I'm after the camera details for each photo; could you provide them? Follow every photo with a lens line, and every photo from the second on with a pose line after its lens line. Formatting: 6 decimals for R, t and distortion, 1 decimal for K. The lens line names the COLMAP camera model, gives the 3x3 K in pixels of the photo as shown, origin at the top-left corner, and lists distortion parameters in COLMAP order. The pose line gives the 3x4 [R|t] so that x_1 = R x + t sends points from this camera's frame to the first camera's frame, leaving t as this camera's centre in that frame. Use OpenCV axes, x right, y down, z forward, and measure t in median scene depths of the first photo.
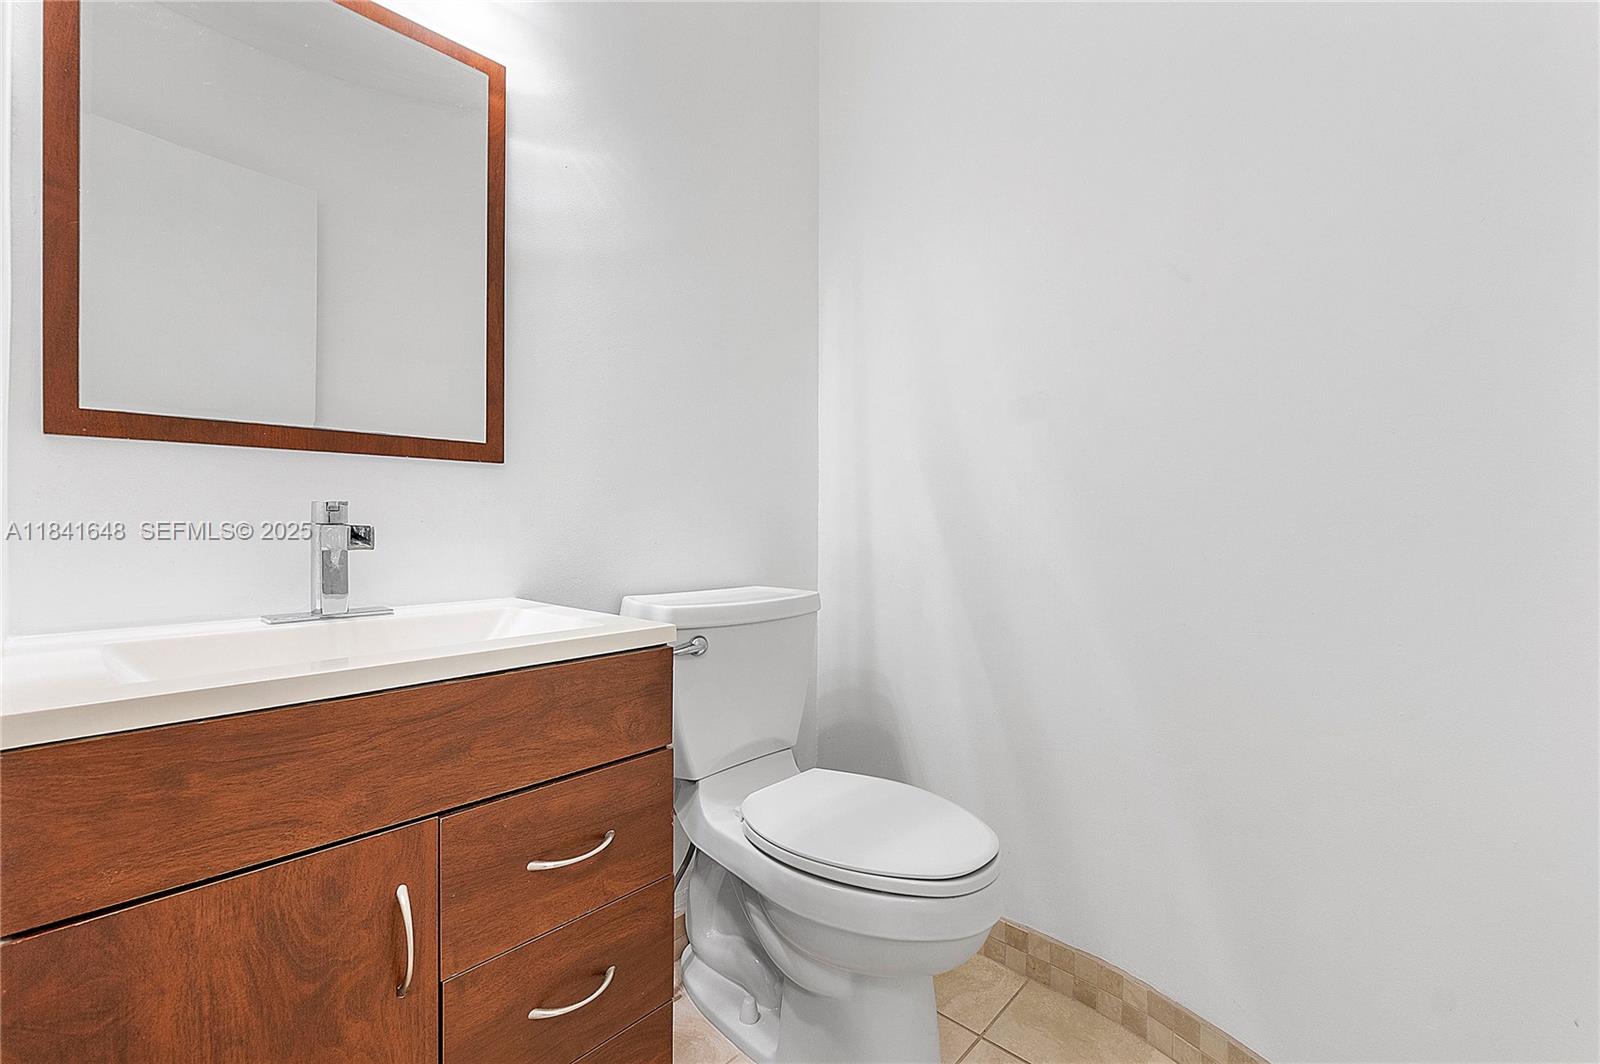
lens RADIAL K [[676.4, 0, 798.1], [0, 676.4, 528.0], [0, 0, 1]] dist [-0.006423, -0.000999]
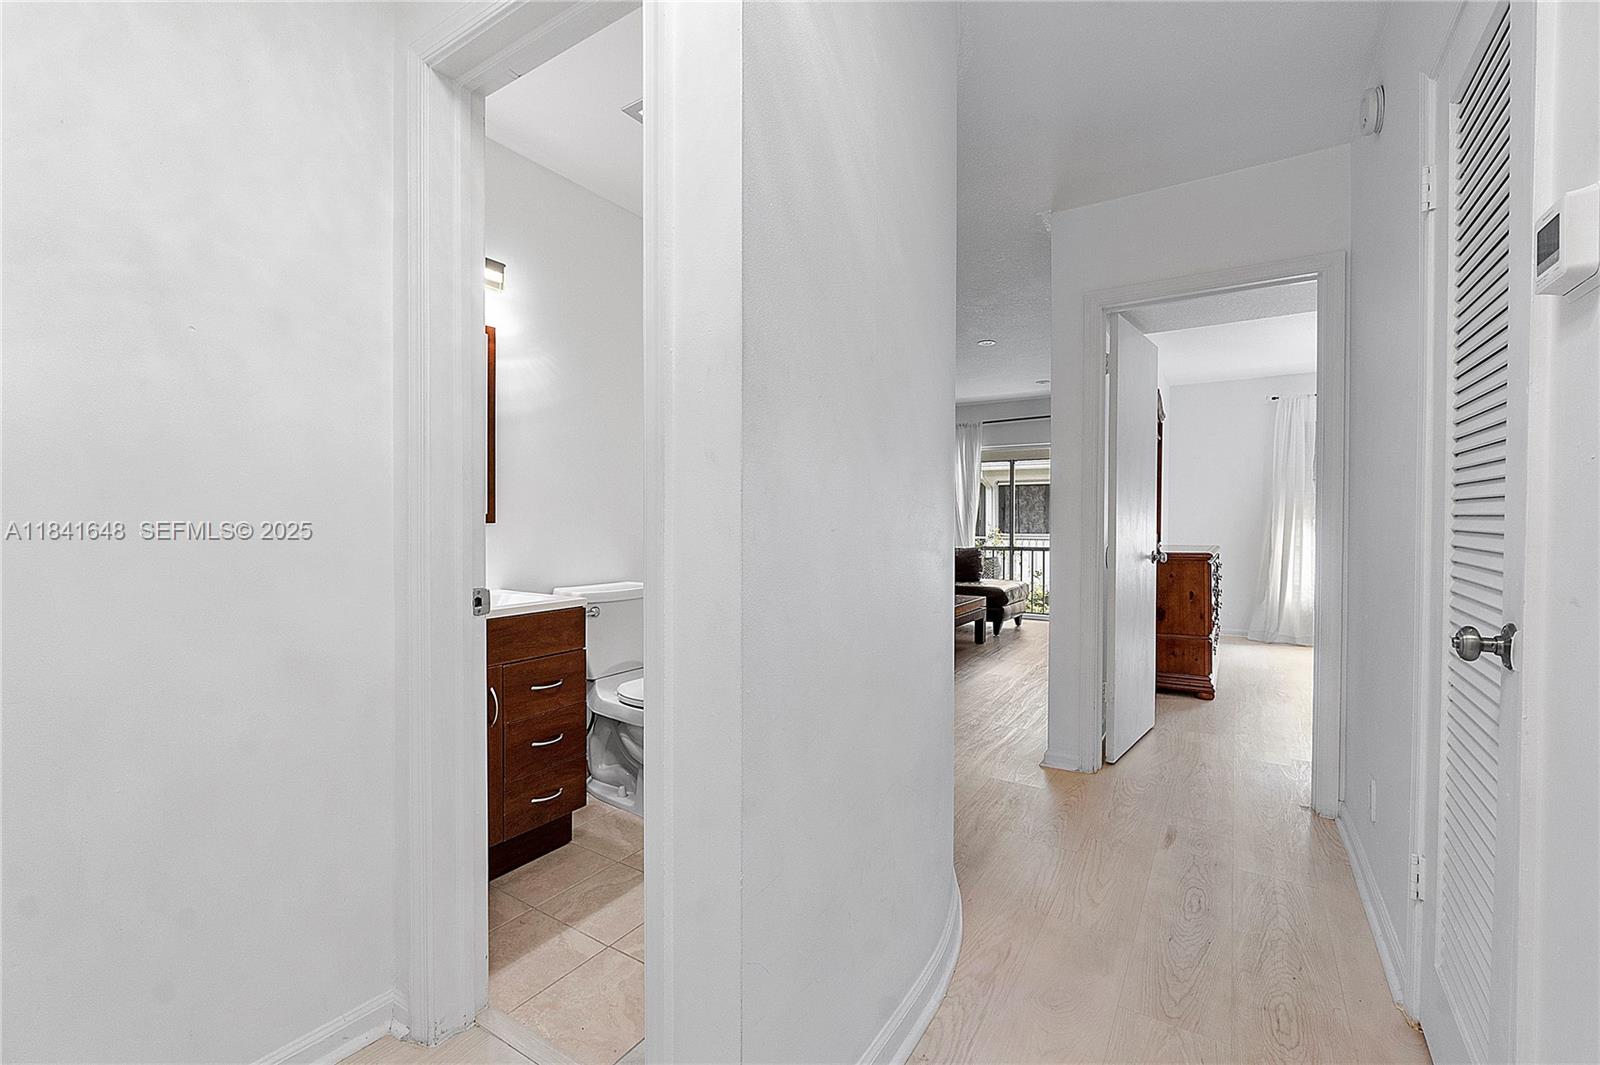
lens RADIAL K [[676.4, 0, 798.1], [0, 676.4, 528.5], [0, 0, 1]] dist [-0.006423, -0.000999]
pose [[0.987086, -0.004063, 0.160140, 0.138884], [0.002432, 0.999943, 0.010382, -0.100208], [-0.160173, -0.009858, 0.987040, -1.173128]]
